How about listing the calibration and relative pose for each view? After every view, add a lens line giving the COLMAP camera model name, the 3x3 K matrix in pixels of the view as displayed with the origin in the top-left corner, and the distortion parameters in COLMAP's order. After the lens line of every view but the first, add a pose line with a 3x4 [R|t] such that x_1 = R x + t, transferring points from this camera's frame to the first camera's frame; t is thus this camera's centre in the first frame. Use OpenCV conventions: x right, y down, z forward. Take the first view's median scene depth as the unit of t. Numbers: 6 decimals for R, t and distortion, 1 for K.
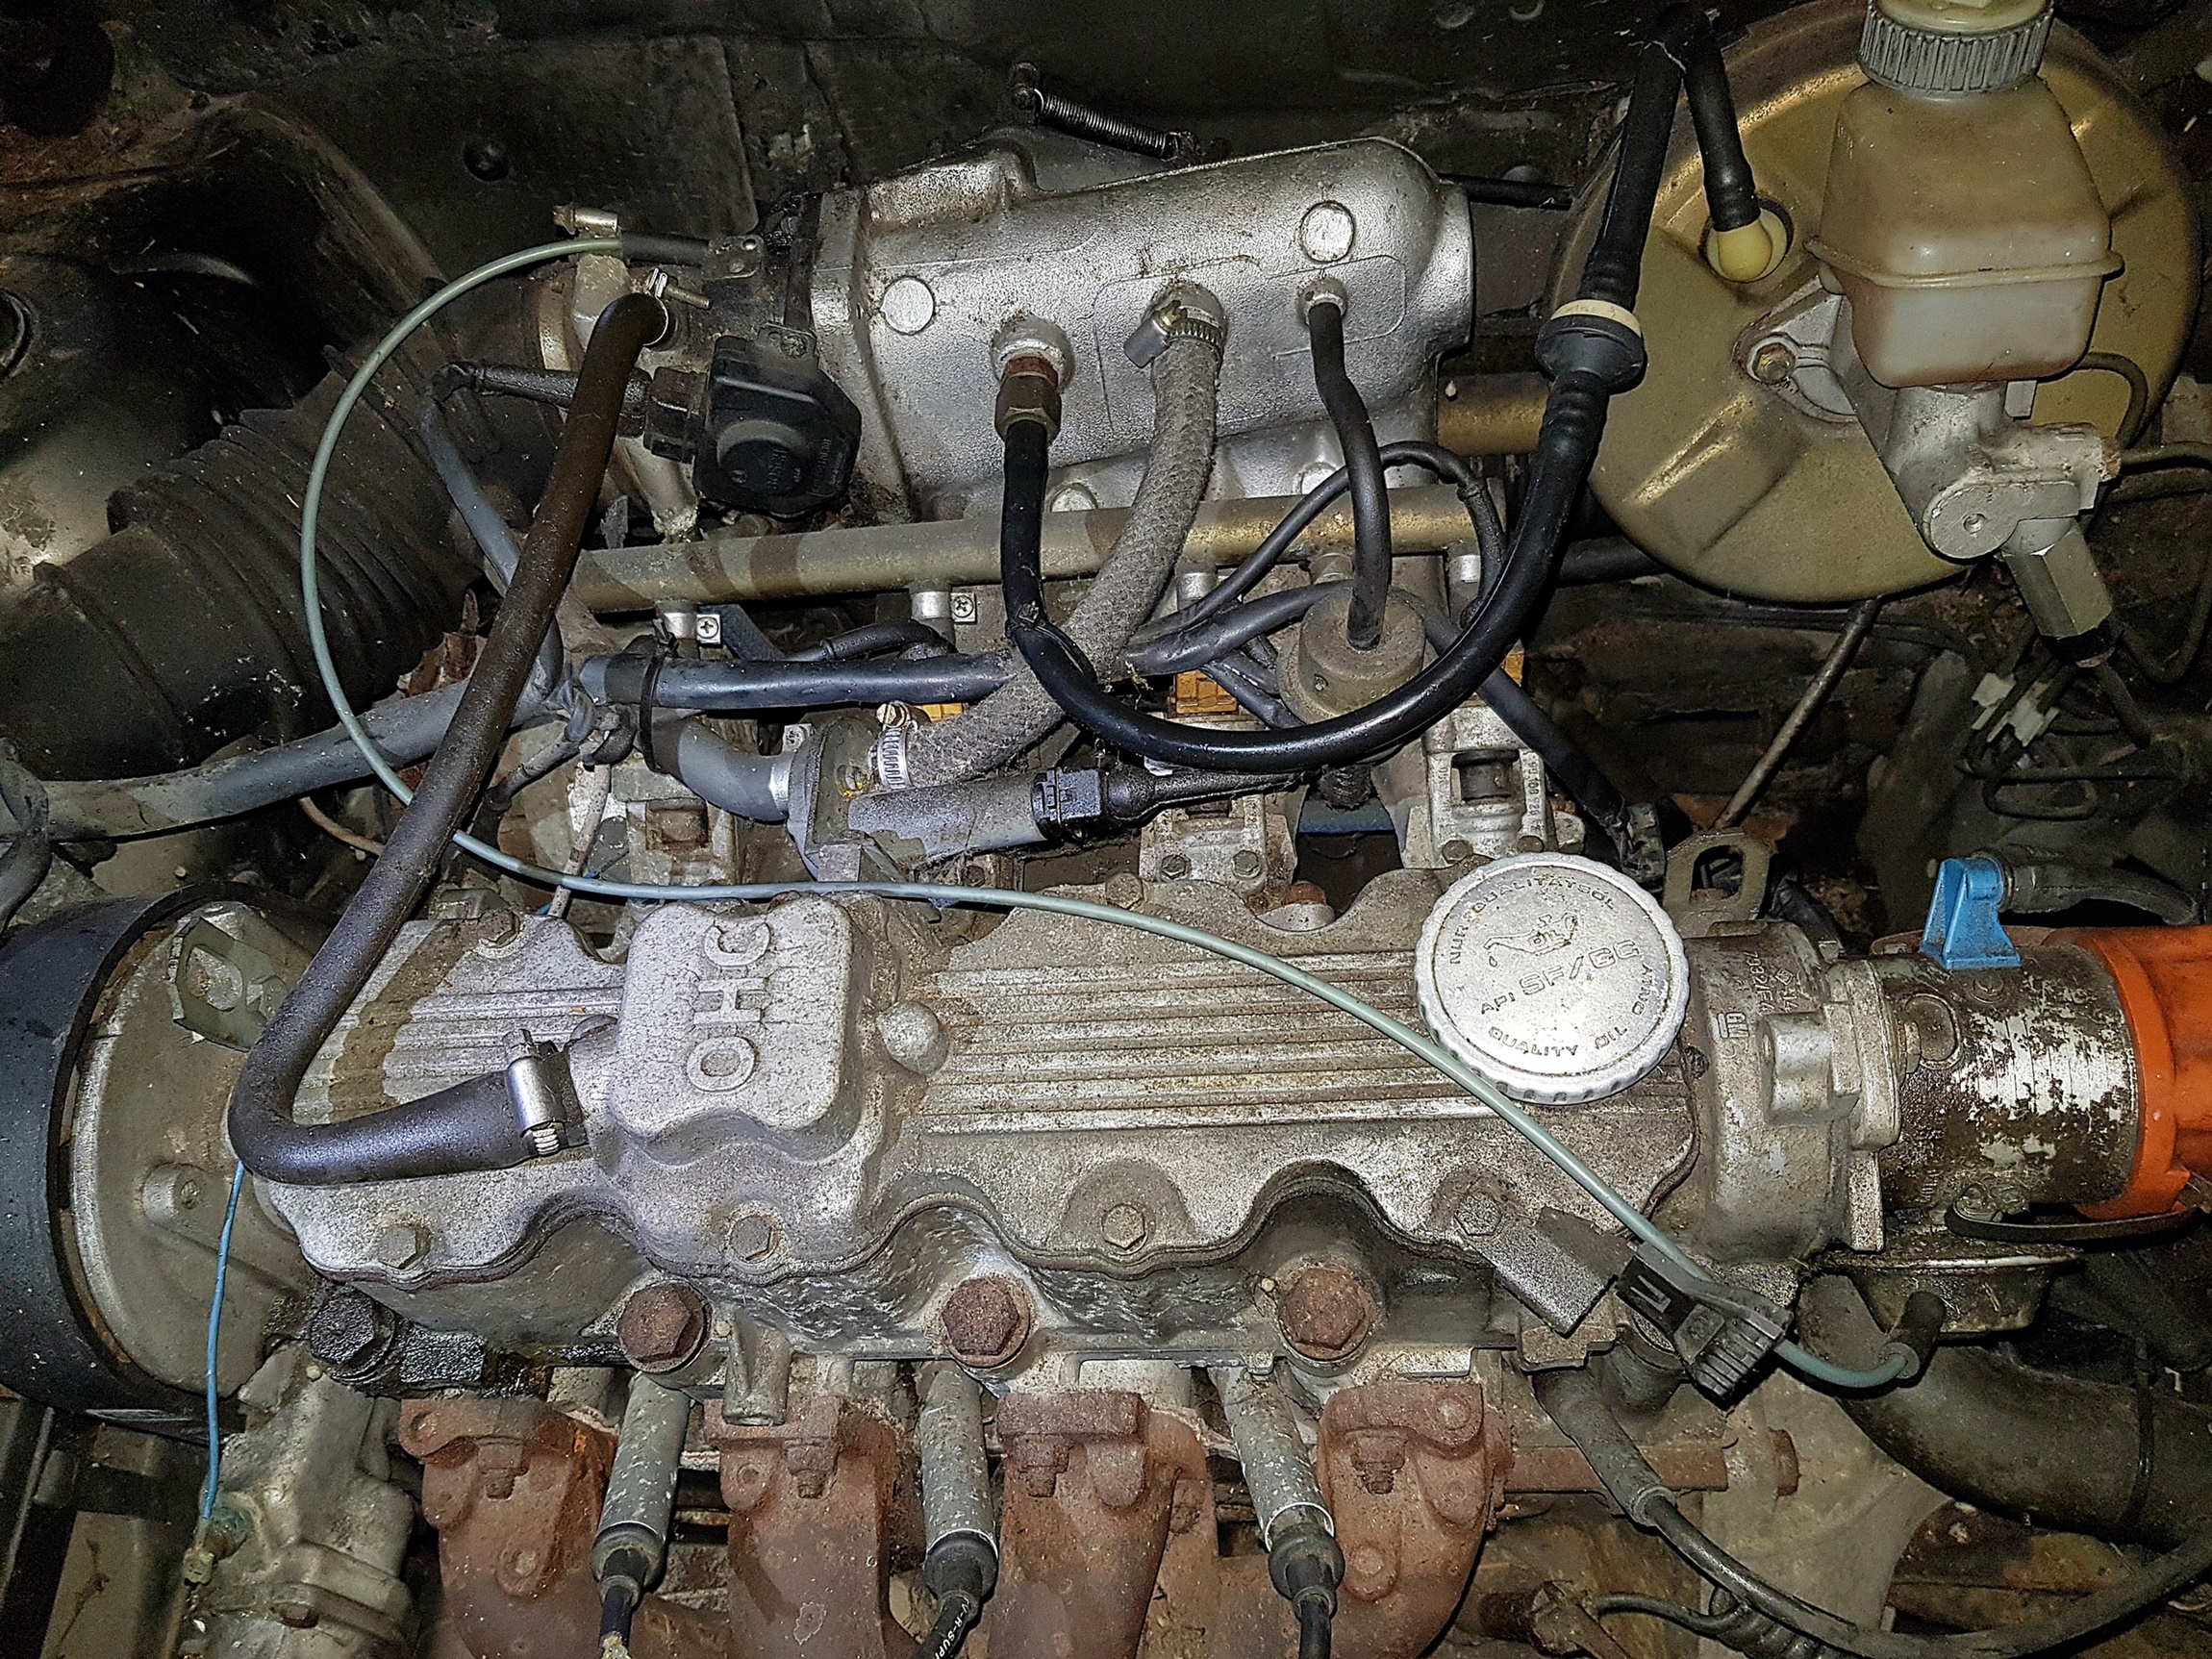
lens RADIAL K [[1750.5, 0, 1106.0], [0, 1750.5, 829.5], [0, 0, 1]] dist [-0.003163, -0.010690]
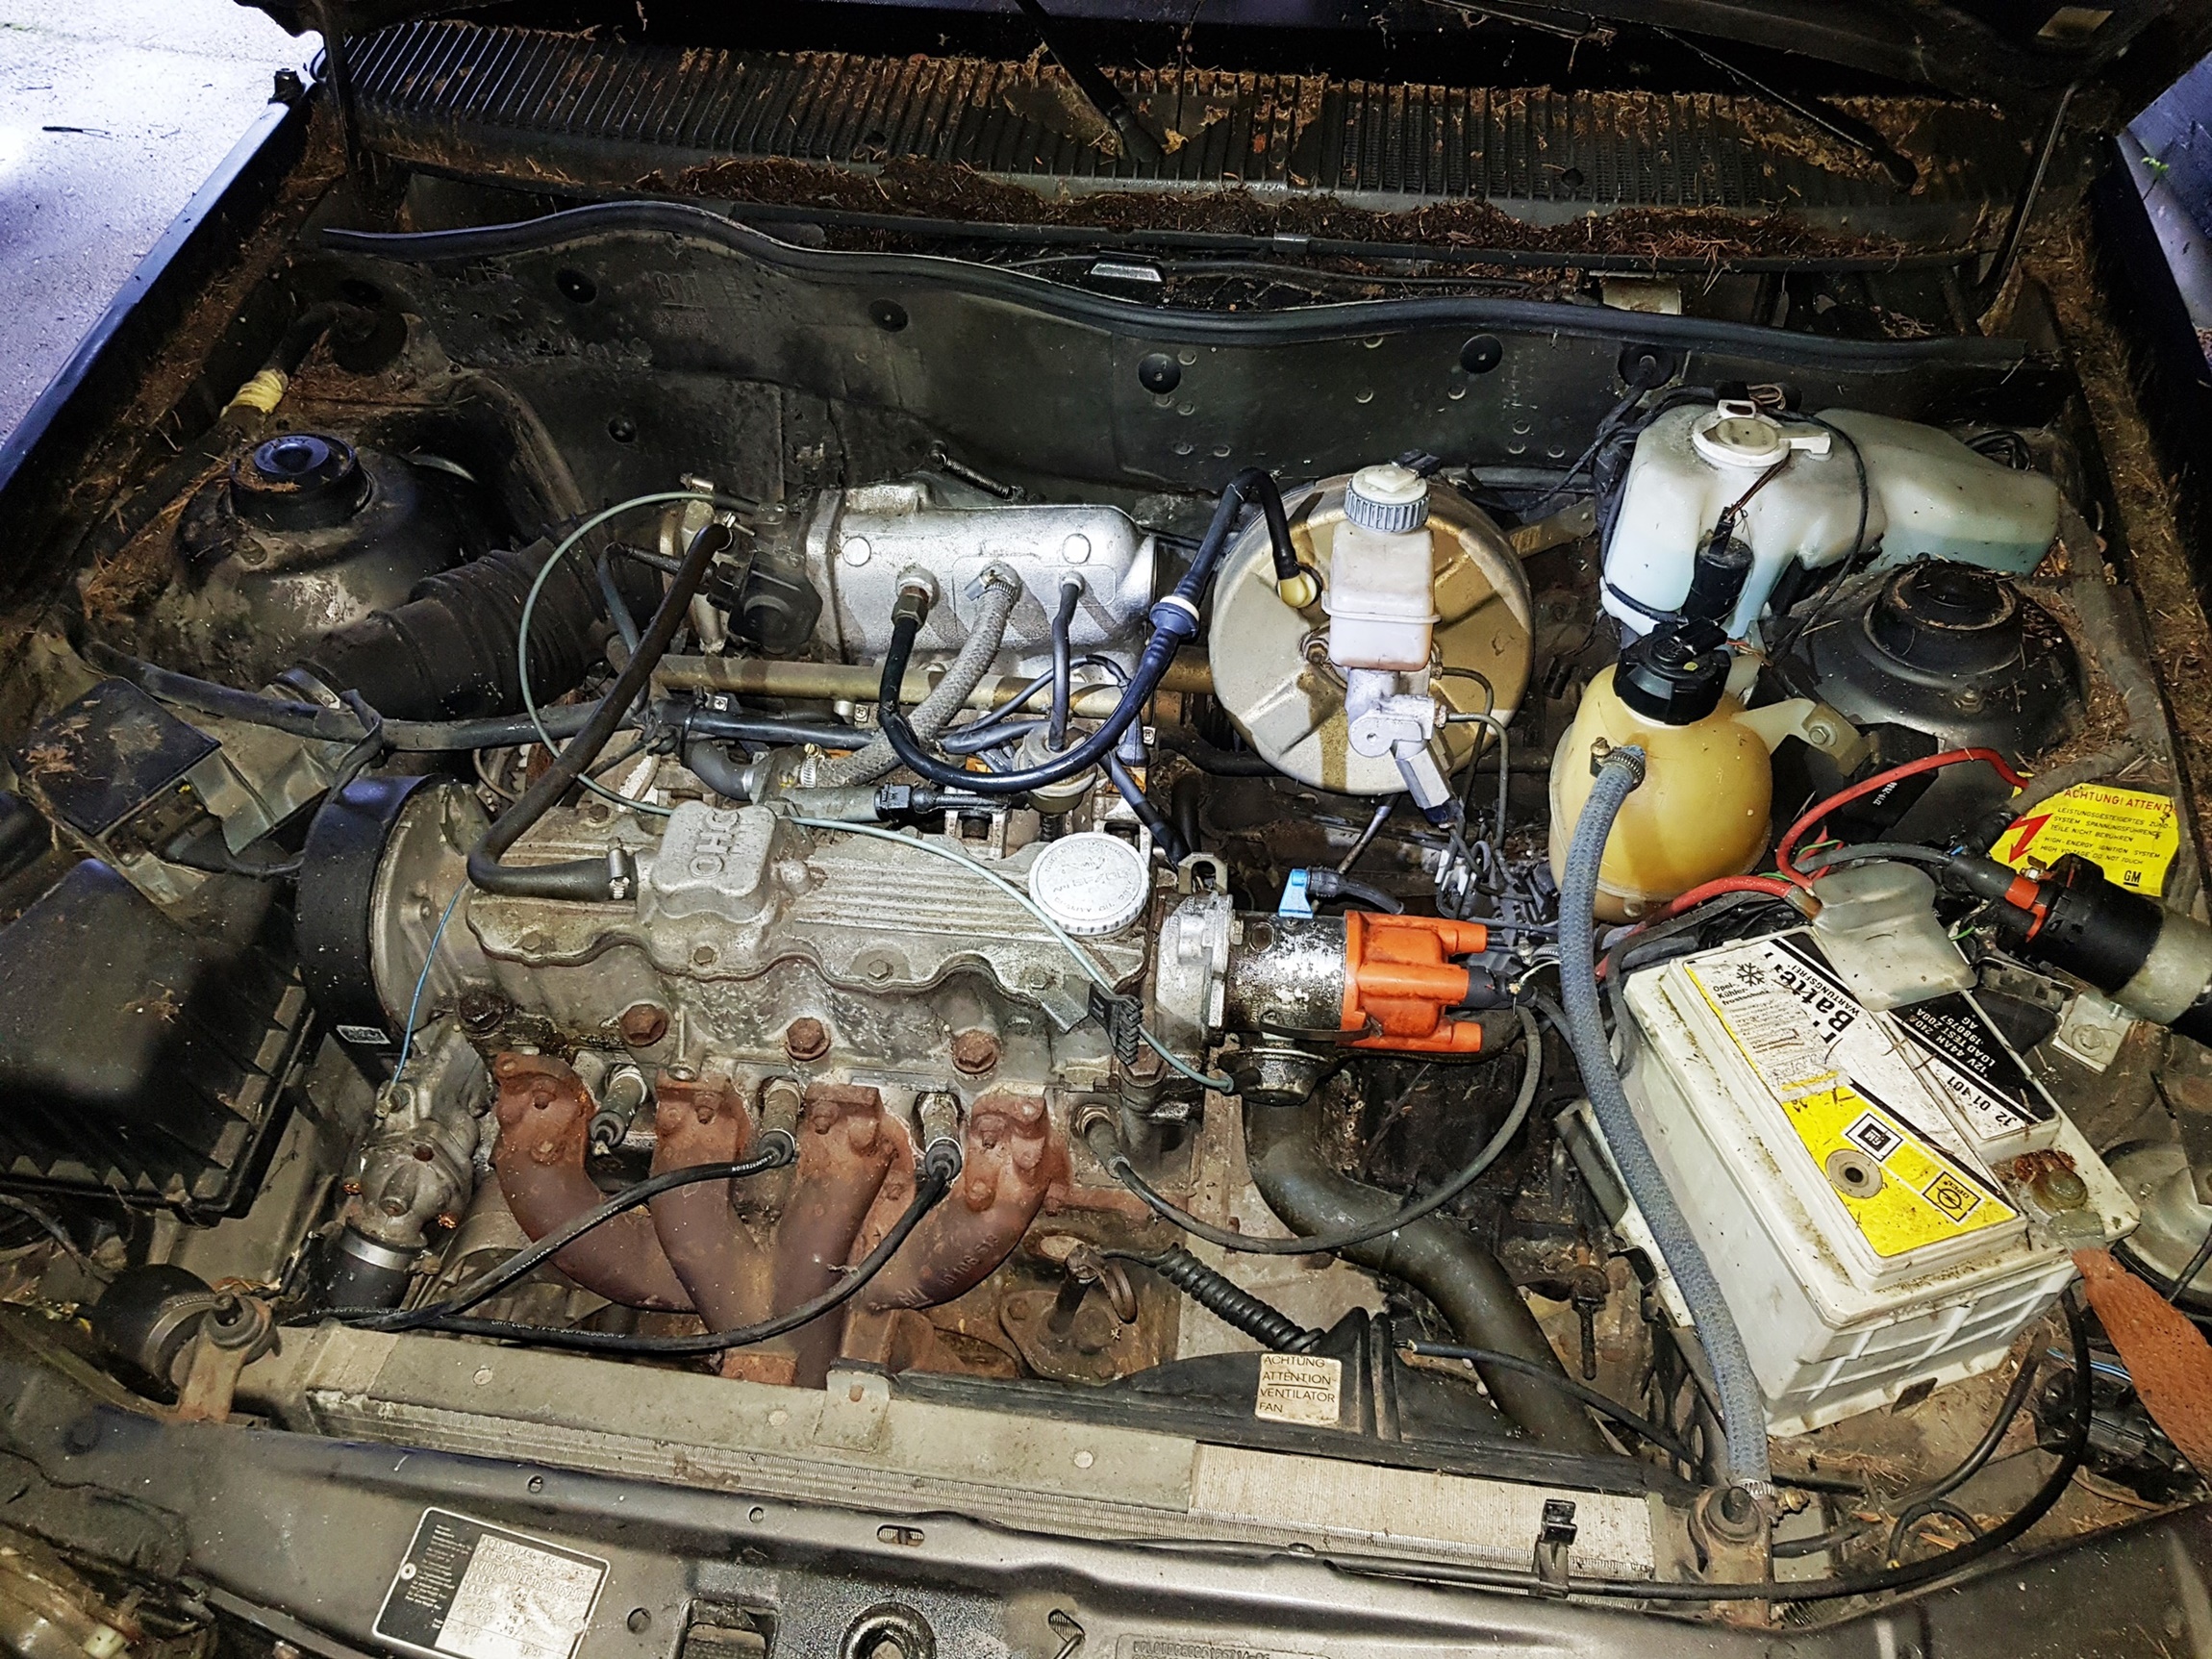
lens RADIAL K [[1757.3, 0, 1126.4], [0, 1757.3, 832.1], [0, 0, 1]] dist [0.013386, -0.003722]
pose [[0.988492, 0.146649, 0.037117, 0.158427], [-0.138828, 0.976898, -0.162472, 0.283345], [-0.060086, 0.155450, 0.986015, -0.903349]]
